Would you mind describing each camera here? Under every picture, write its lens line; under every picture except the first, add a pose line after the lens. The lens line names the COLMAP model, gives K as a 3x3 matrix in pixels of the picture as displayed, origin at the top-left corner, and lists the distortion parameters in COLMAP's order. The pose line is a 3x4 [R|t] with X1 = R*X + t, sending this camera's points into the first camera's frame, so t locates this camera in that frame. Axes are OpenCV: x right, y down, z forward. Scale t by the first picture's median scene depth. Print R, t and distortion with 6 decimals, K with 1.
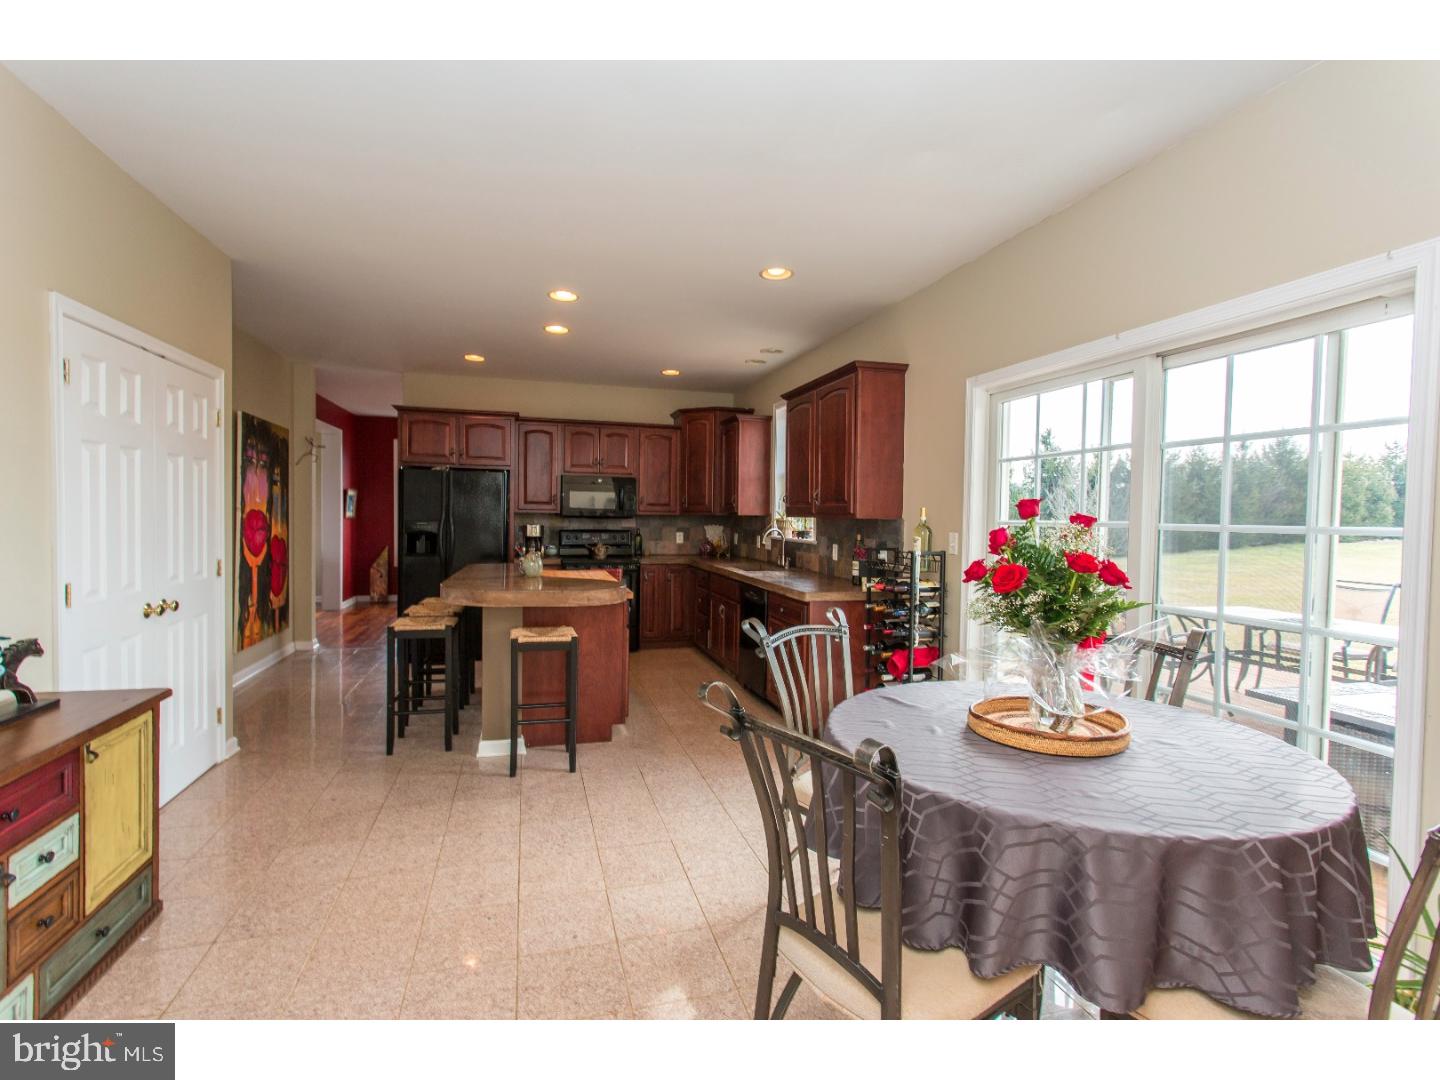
lens RADIAL K [[672.7, 0, 716.4], [0, 672.7, 534.0], [0, 0, 1]] dist [0.006647, 0.000902]
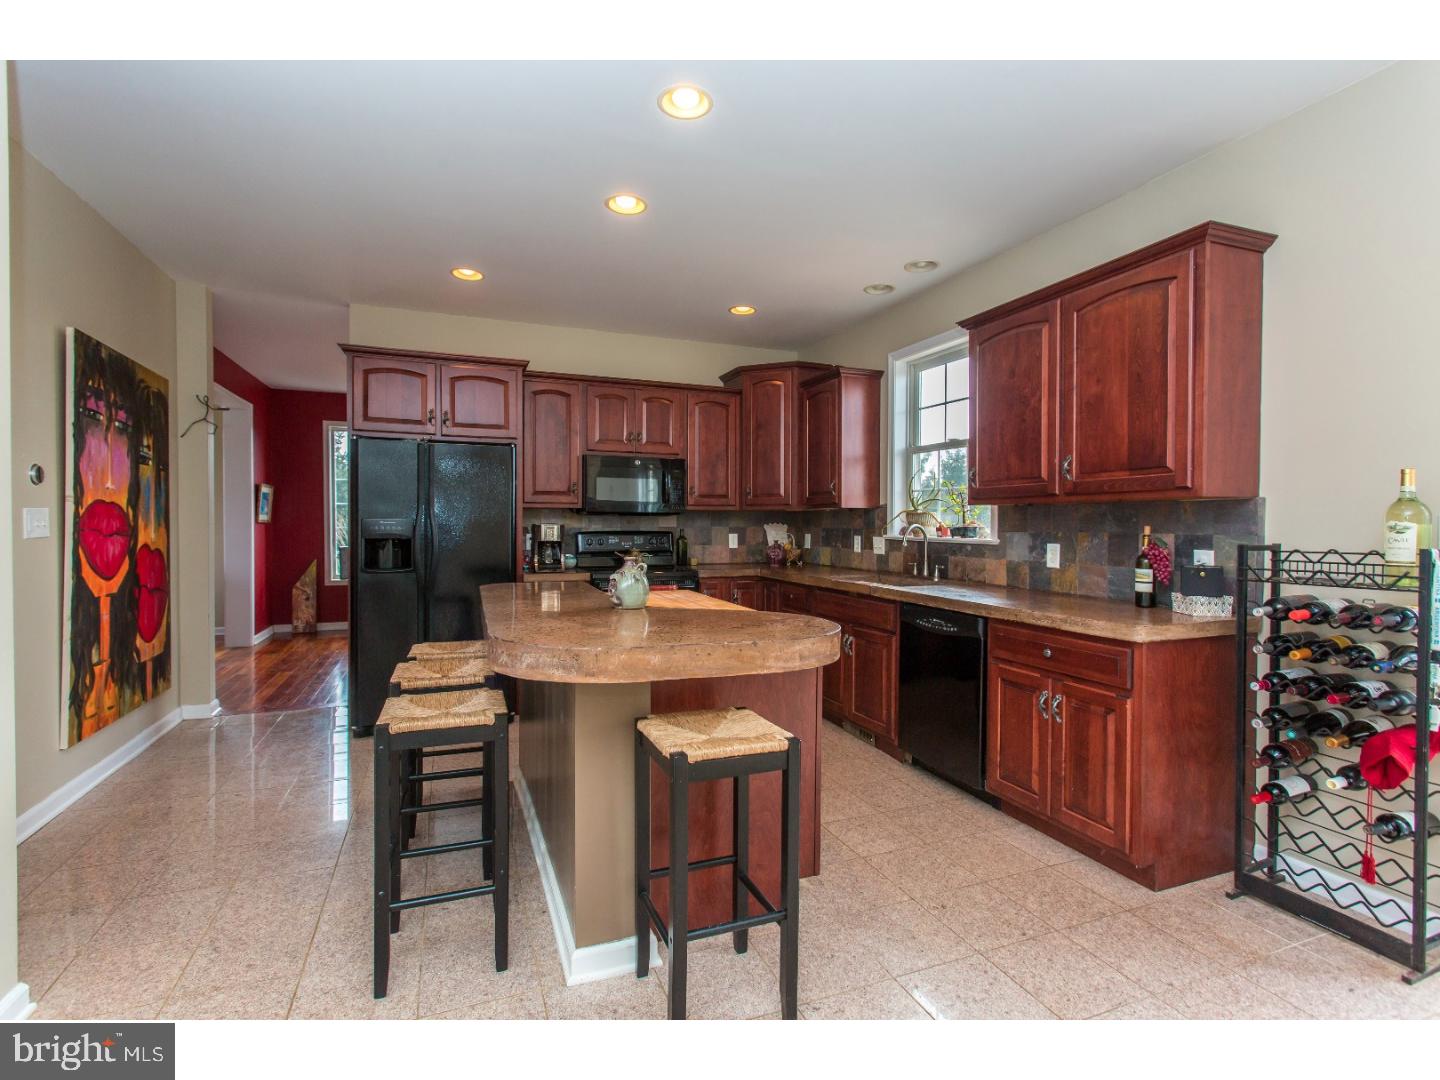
lens RADIAL K [[672.7, 0, 714.6], [0, 672.7, 534.3], [0, 0, 1]] dist [0.006647, 0.000902]
pose [[0.994903, -0.013450, 0.099938, -0.177496], [0.014513, 0.999845, -0.009924, 0.006303], [-0.099789, 0.011324, 0.994944, 0.301023]]
